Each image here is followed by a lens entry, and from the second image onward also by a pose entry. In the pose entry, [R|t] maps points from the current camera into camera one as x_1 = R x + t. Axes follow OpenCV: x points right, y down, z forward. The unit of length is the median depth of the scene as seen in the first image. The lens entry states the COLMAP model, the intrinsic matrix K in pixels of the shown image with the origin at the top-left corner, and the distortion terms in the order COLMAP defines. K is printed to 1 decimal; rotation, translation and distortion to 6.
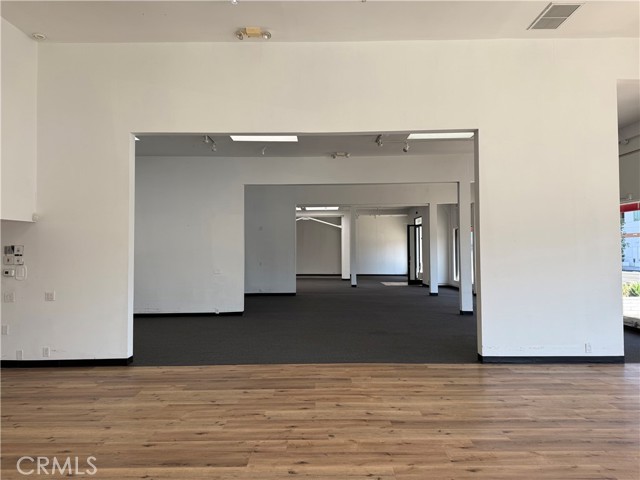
lens RADIAL K [[449.2, 0, 320.8], [0, 449.2, 236.9], [0, 0, 1]] dist [0.047184, -0.035274]
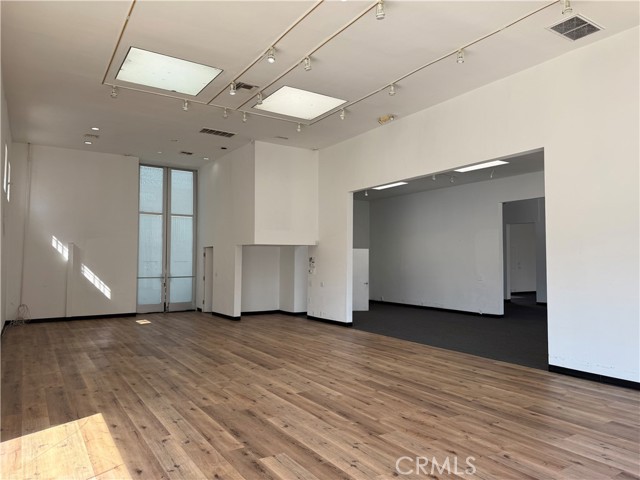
lens RADIAL K [[449.2, 0, 323.2], [0, 449.2, 240.3], [0, 0, 1]] dist [0.047184, -0.035274]
pose [[0.536990, -0.030713, -0.843030, 1.218358], [0.019180, 0.999523, -0.024197, -0.008328], [0.843371, -0.003176, 0.537323, 0.005397]]
